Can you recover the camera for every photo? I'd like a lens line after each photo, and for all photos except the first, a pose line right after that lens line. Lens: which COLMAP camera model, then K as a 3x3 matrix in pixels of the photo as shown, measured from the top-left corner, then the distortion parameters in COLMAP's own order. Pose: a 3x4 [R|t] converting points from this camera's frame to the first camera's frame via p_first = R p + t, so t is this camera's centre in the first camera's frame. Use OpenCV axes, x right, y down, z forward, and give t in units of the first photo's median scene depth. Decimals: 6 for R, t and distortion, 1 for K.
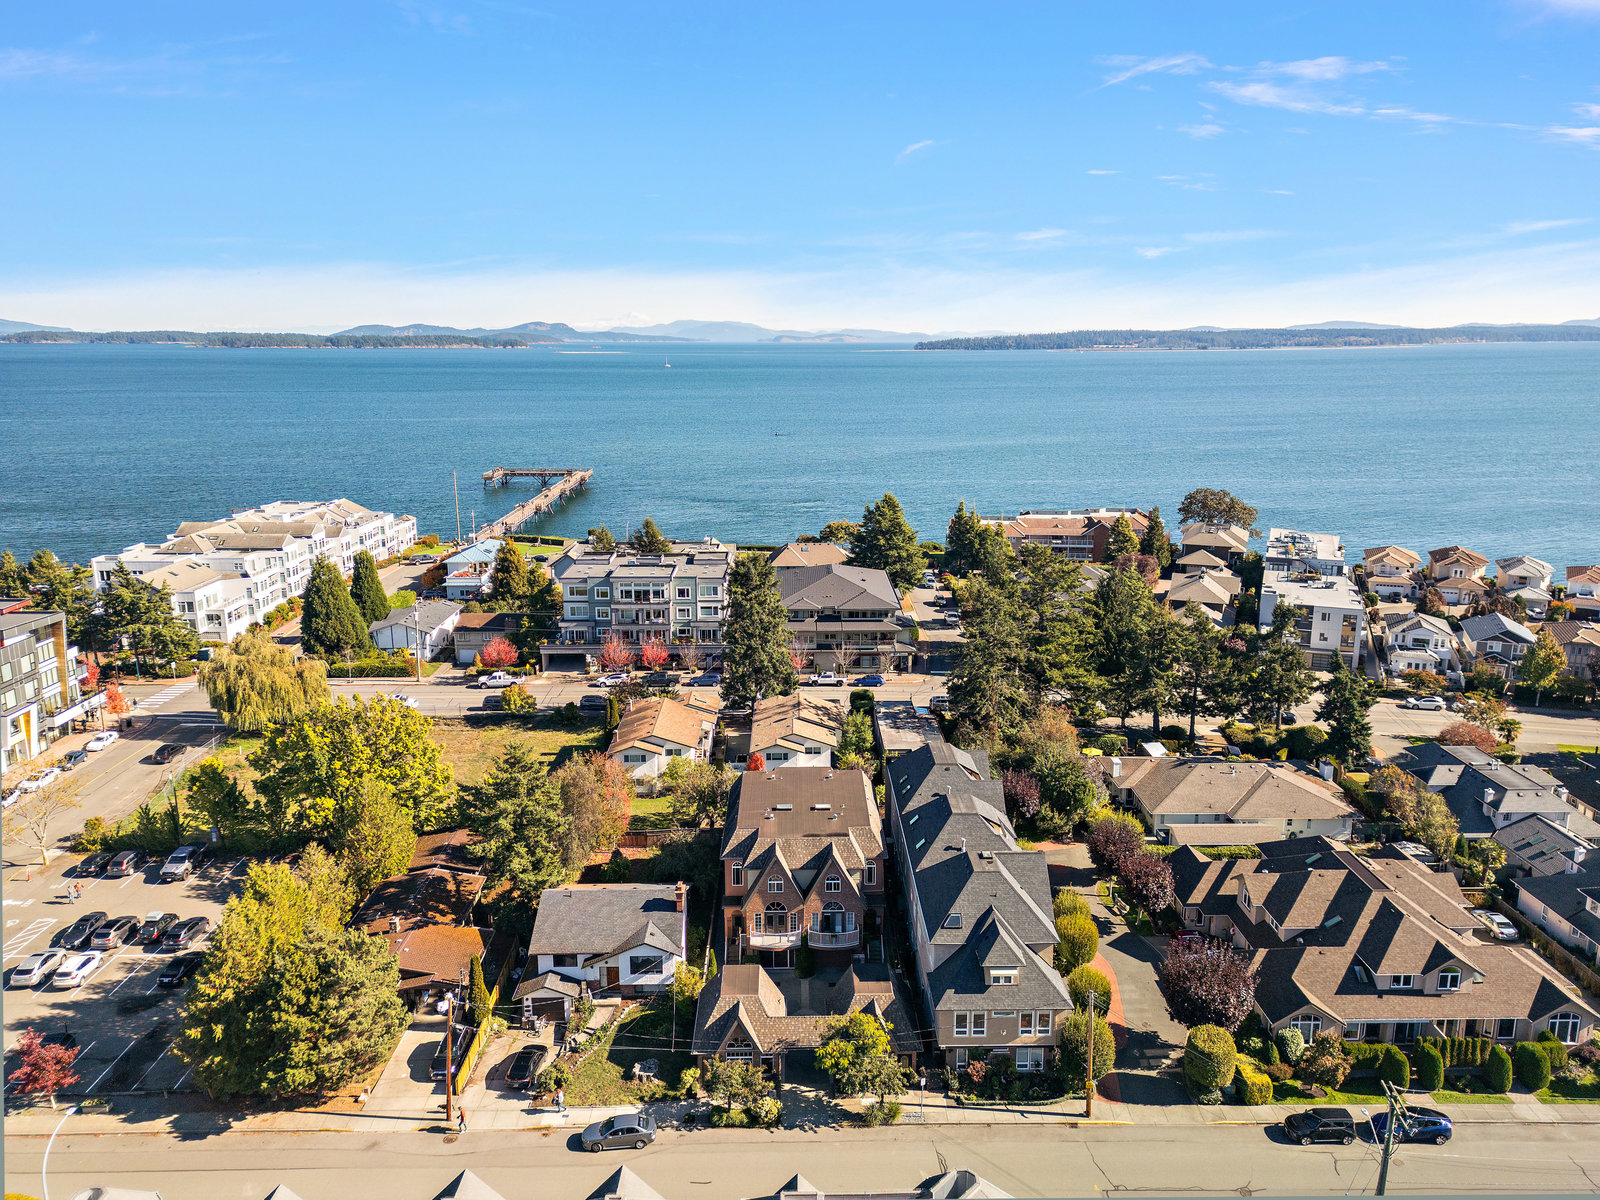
lens RADIAL K [[1110.5, 0, 806.0], [0, 1110.5, 616.4], [0, 0, 1]] dist [0.104225, -0.108864]
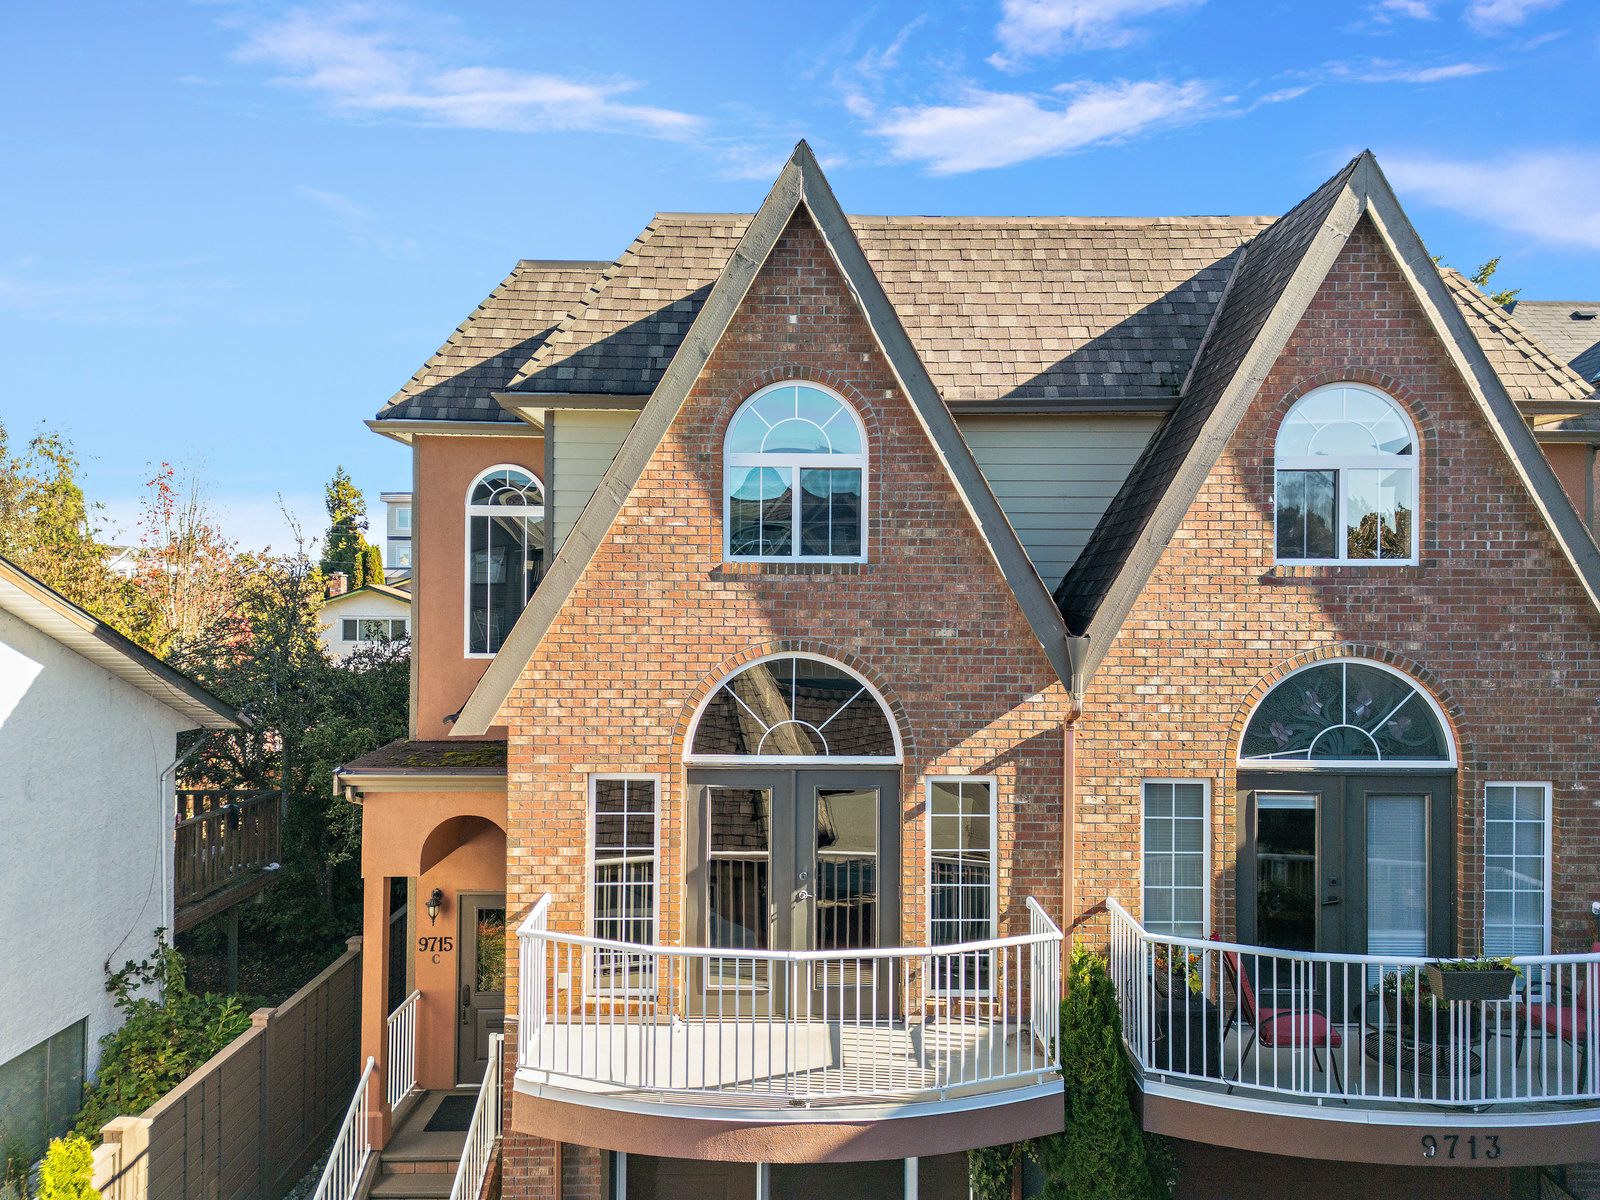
lens RADIAL K [[1110.5, 0, 806.0], [0, 1110.5, 616.4], [0, 0, 1]] dist [0.104225, -0.108864]
pose [[0.999977, 0.006689, 0.000891, -0.026409], [-0.006310, 0.973734, -0.227599, 0.273241], [-0.002390, 0.227589, 0.973754, 0.889748]]
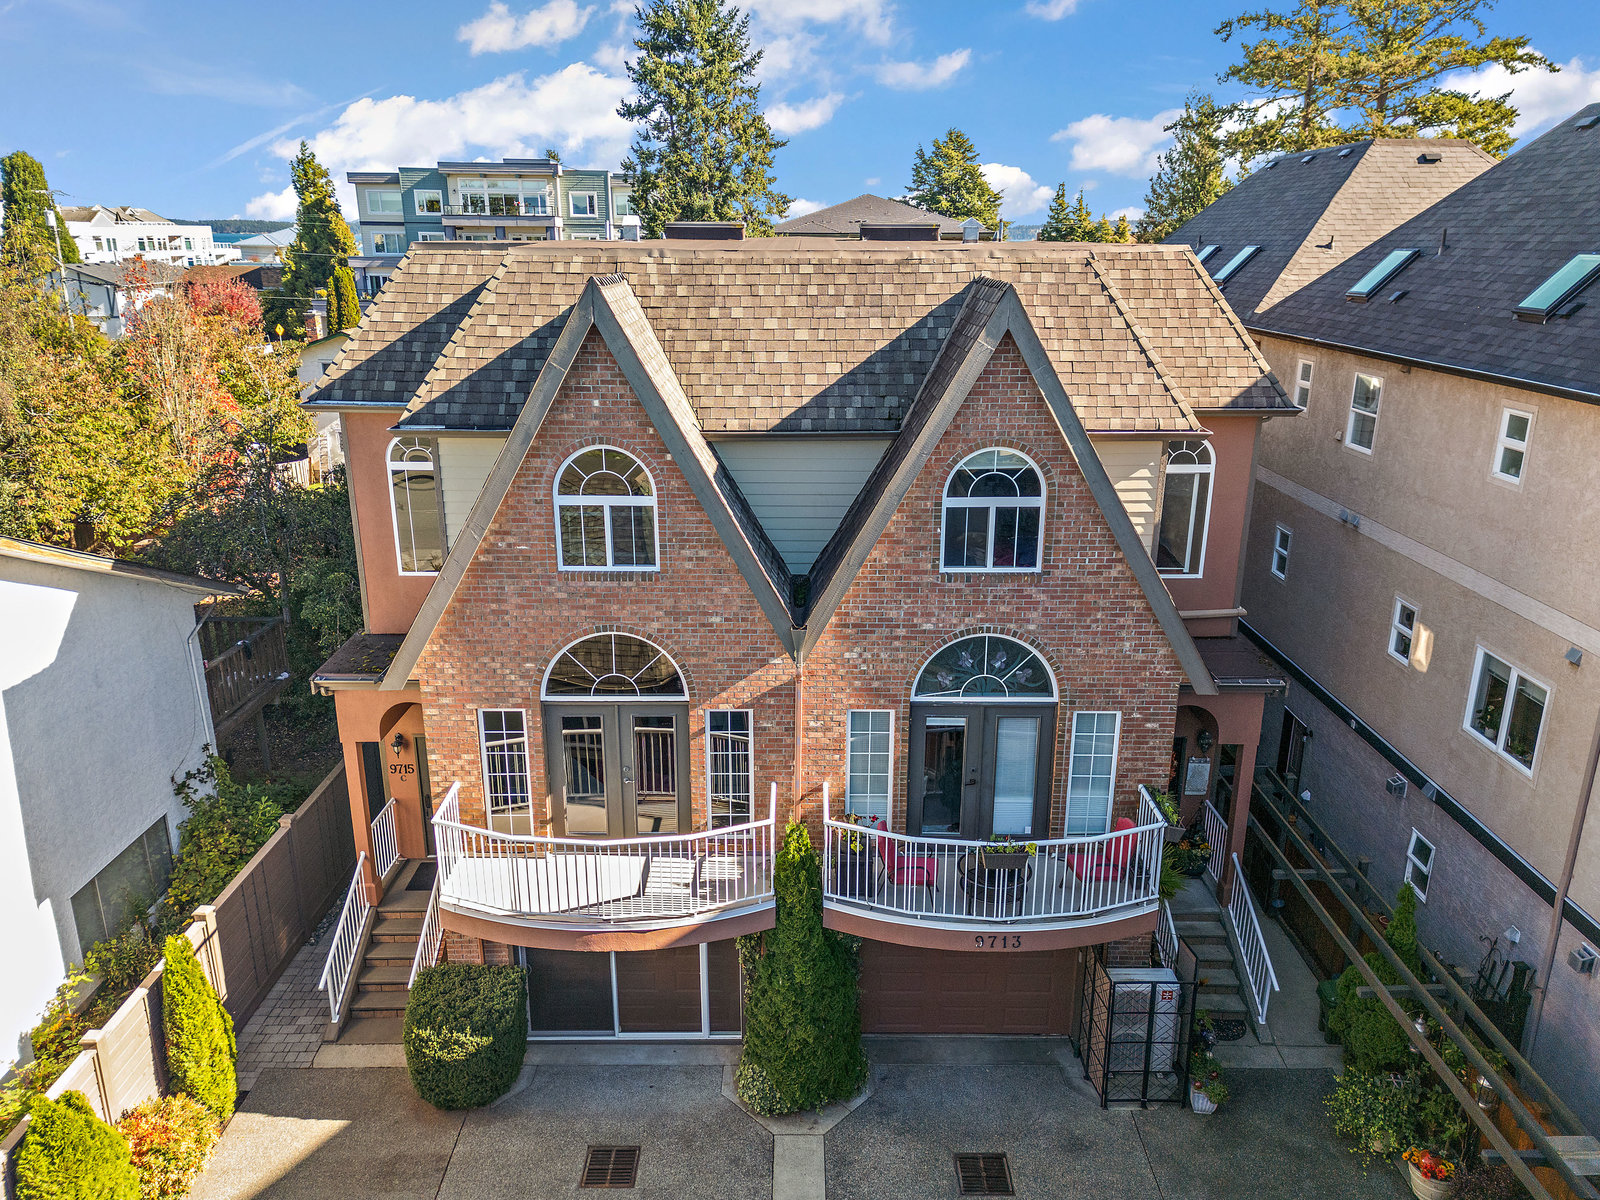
lens RADIAL K [[1110.5, 0, 806.0], [0, 1110.5, 616.4], [0, 0, 1]] dist [0.104225, -0.108864]
pose [[0.999934, 0.008837, -0.007371, 0.000315], [-0.008232, 0.996886, 0.078430, 0.238495], [0.008041, -0.078364, 0.996892, 0.840564]]
